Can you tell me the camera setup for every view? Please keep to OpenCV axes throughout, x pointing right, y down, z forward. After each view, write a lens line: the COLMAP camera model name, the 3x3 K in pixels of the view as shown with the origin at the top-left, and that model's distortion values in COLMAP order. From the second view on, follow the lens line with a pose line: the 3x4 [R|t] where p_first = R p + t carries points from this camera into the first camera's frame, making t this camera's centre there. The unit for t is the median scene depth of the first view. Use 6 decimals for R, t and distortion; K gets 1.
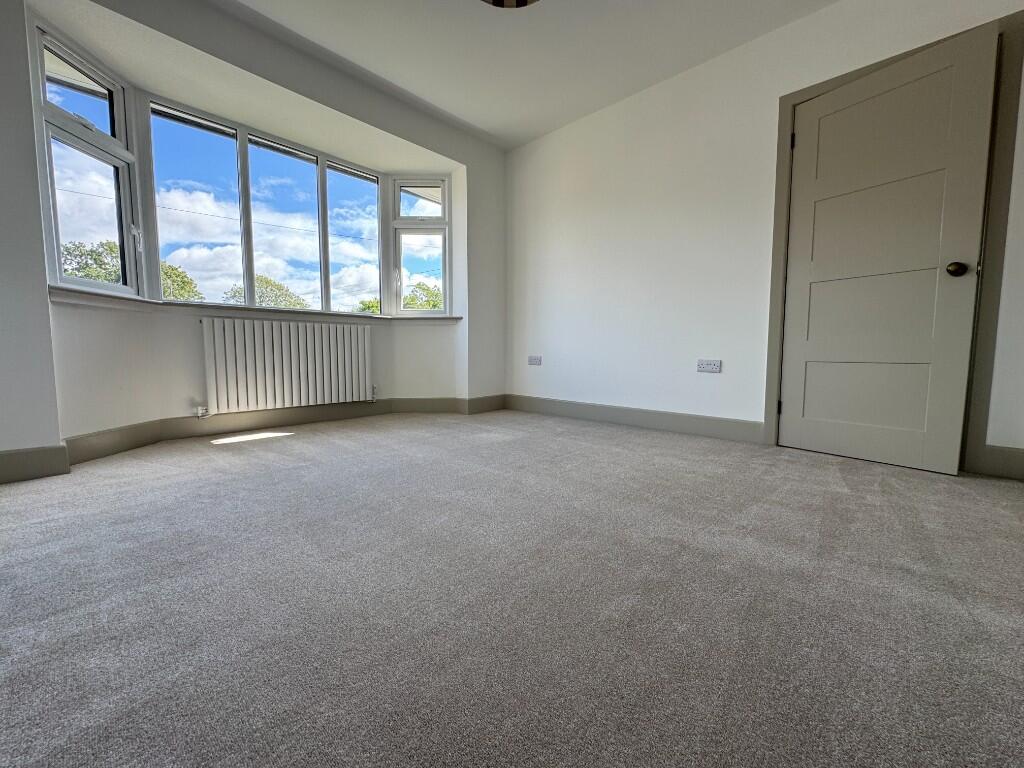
lens RADIAL K [[409.1, 0, 513.9], [0, 409.1, 386.1], [0, 0, 1]] dist [-0.005697, 0.000519]
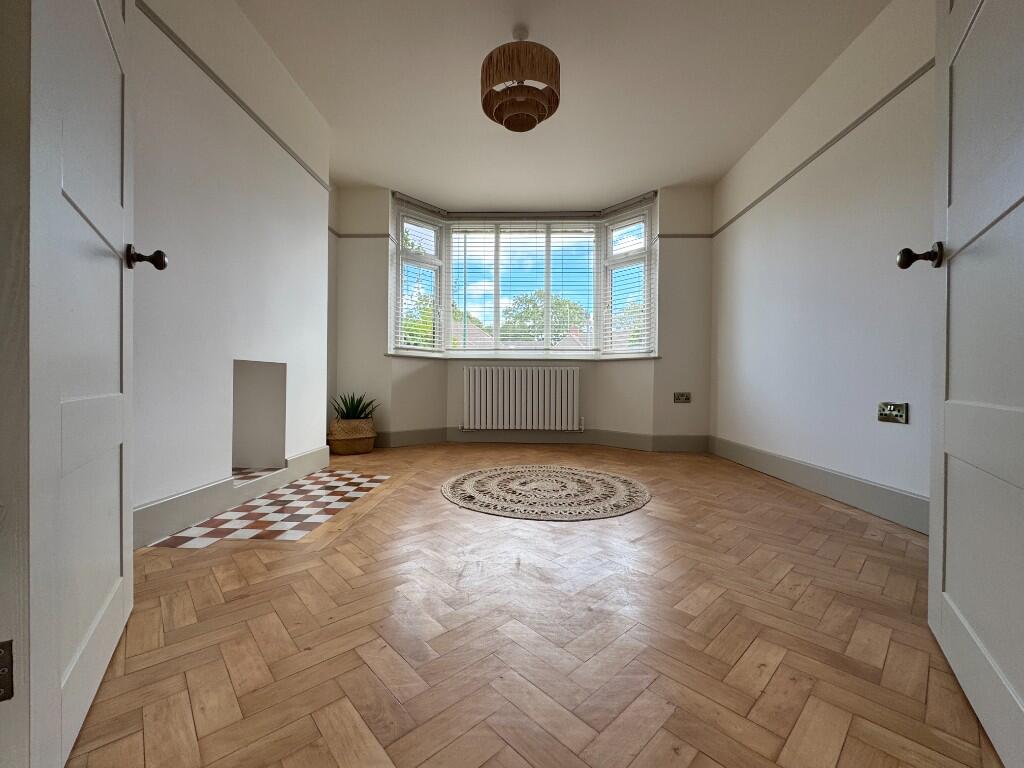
lens RADIAL K [[409.1, 0, 513.5], [0, 409.1, 386.8], [0, 0, 1]] dist [-0.005697, 0.000519]
pose [[0.694790, -0.002461, -0.719208, 0.307521], [-0.049155, 0.997493, -0.050899, -0.017093], [0.717531, 0.070717, 0.692928, 0.116920]]
